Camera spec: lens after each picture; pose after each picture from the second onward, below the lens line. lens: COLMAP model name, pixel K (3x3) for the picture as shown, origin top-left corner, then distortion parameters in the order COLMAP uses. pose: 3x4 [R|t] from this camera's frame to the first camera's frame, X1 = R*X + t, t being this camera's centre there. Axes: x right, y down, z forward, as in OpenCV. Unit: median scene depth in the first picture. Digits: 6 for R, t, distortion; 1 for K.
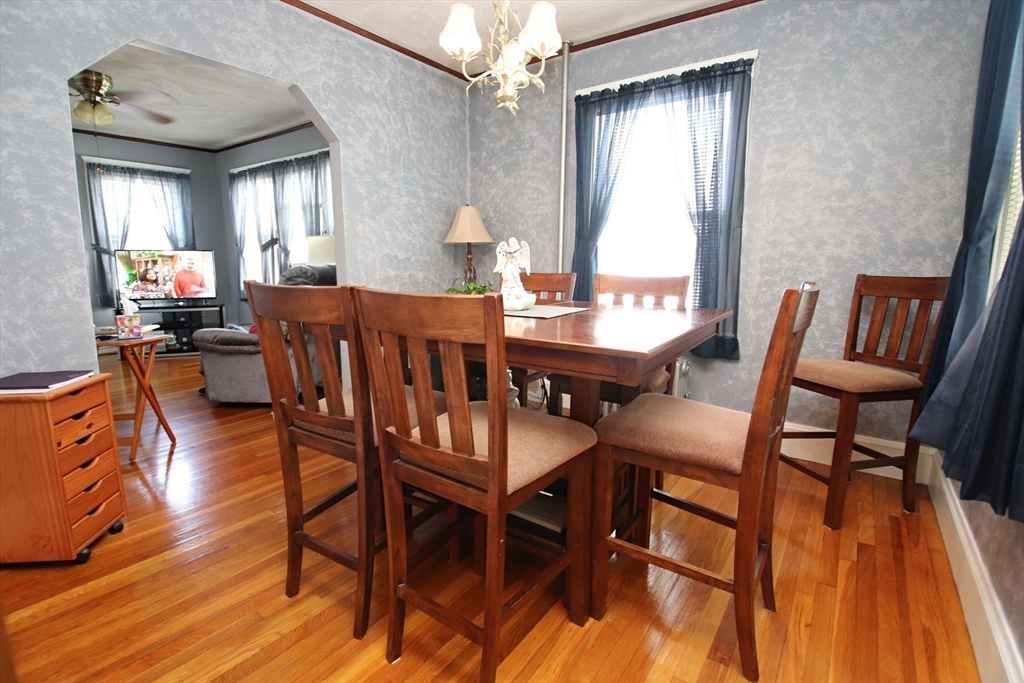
lens RADIAL K [[484.5, 0, 543.4], [0, 484.5, 338.5], [0, 0, 1]] dist [0.001391, -0.017248]
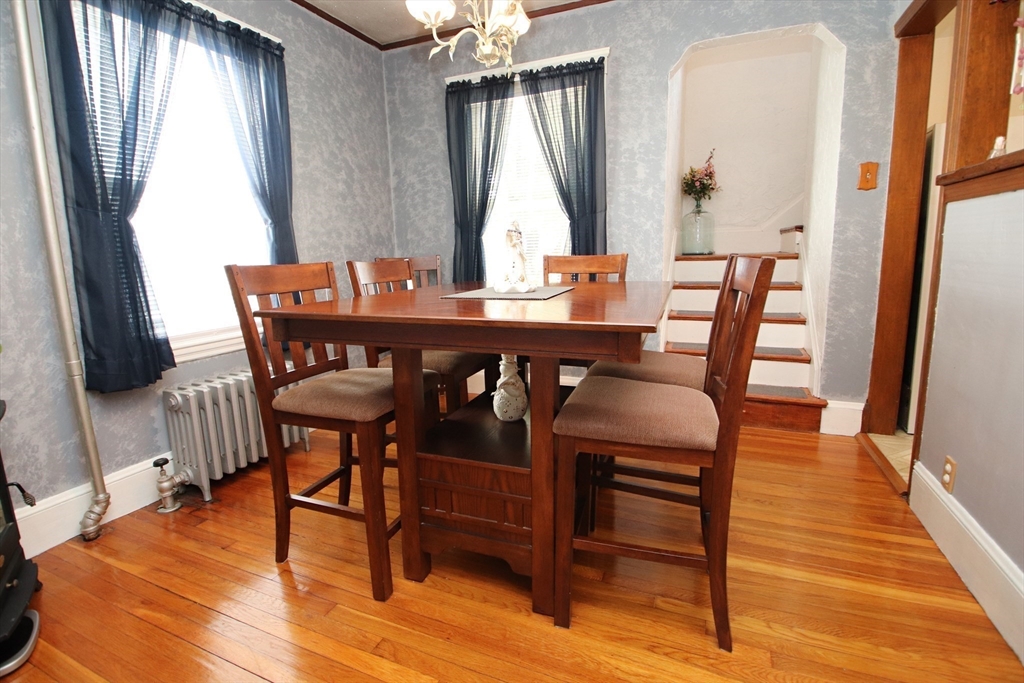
lens RADIAL K [[484.5, 0, 502.7], [0, 484.5, 339.7], [0, 0, 1]] dist [0.001391, -0.017248]
pose [[-0.209662, -0.182464, 0.960598, -0.715786], [0.168097, 0.961080, 0.219245, -0.133435], [-0.963216, 0.207441, -0.170830, 0.829449]]
